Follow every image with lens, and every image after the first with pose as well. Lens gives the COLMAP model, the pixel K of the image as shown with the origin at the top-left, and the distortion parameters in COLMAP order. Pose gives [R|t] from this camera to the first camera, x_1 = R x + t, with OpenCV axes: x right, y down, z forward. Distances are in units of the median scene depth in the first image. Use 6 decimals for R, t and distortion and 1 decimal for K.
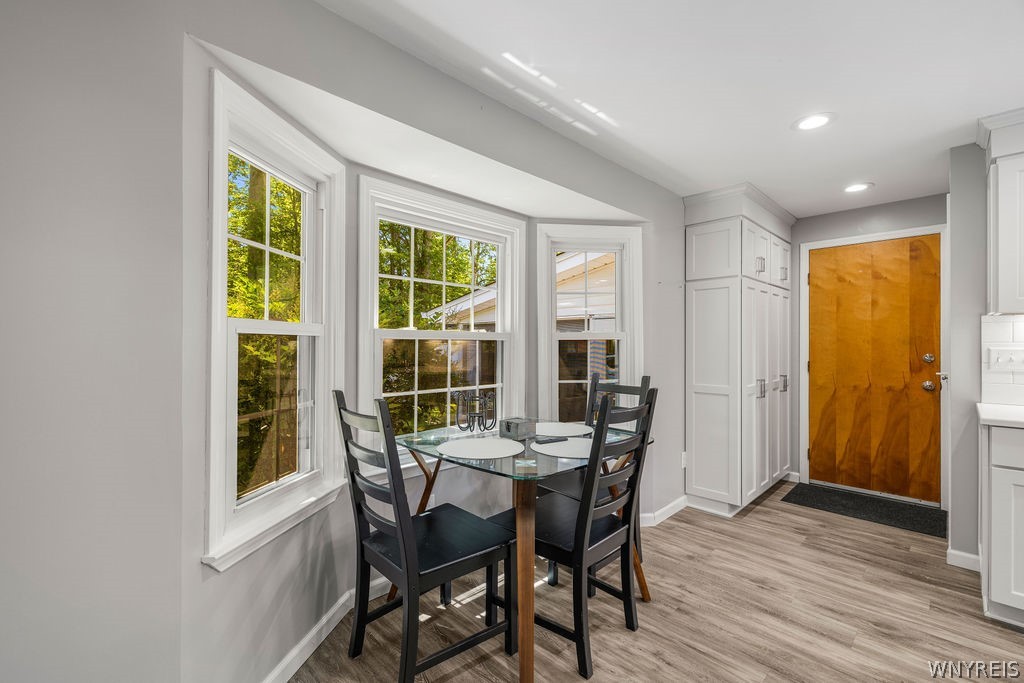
lens RADIAL K [[432.6, 0, 516.0], [0, 432.6, 343.0], [0, 0, 1]] dist [0.002613, 0.000447]
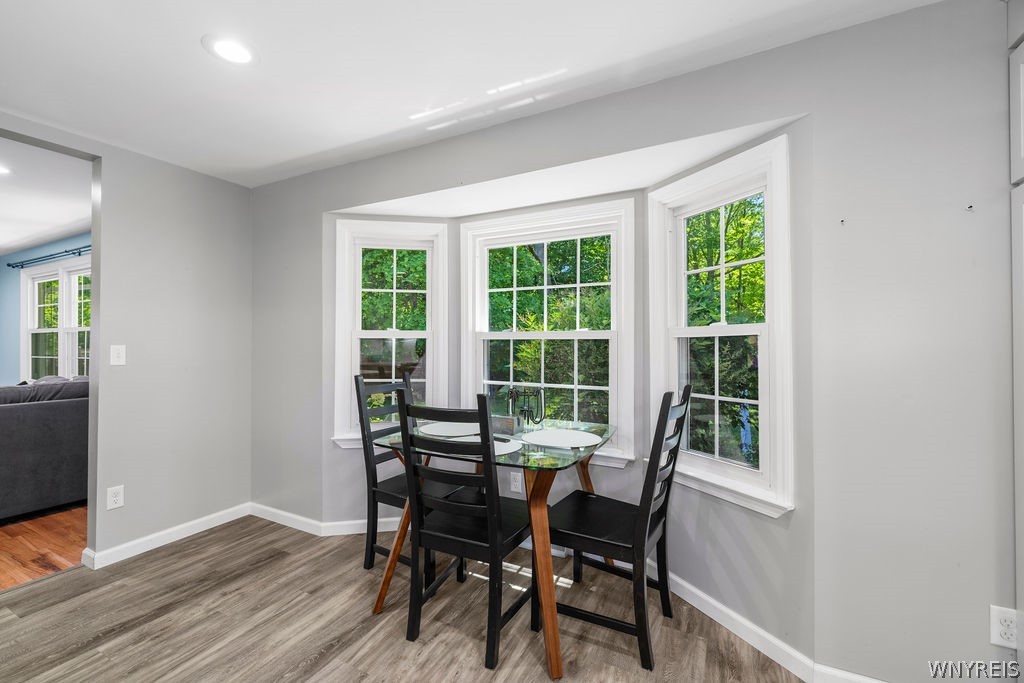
lens RADIAL K [[432.6, 0, 516.0], [0, 432.6, 342.9], [0, 0, 1]] dist [0.002613, 0.000447]
pose [[0.311421, 0.002236, -0.950269, 0.860226], [0.005515, 0.999976, 0.004161, -0.002994], [0.950256, -0.006536, 0.311401, 0.596270]]
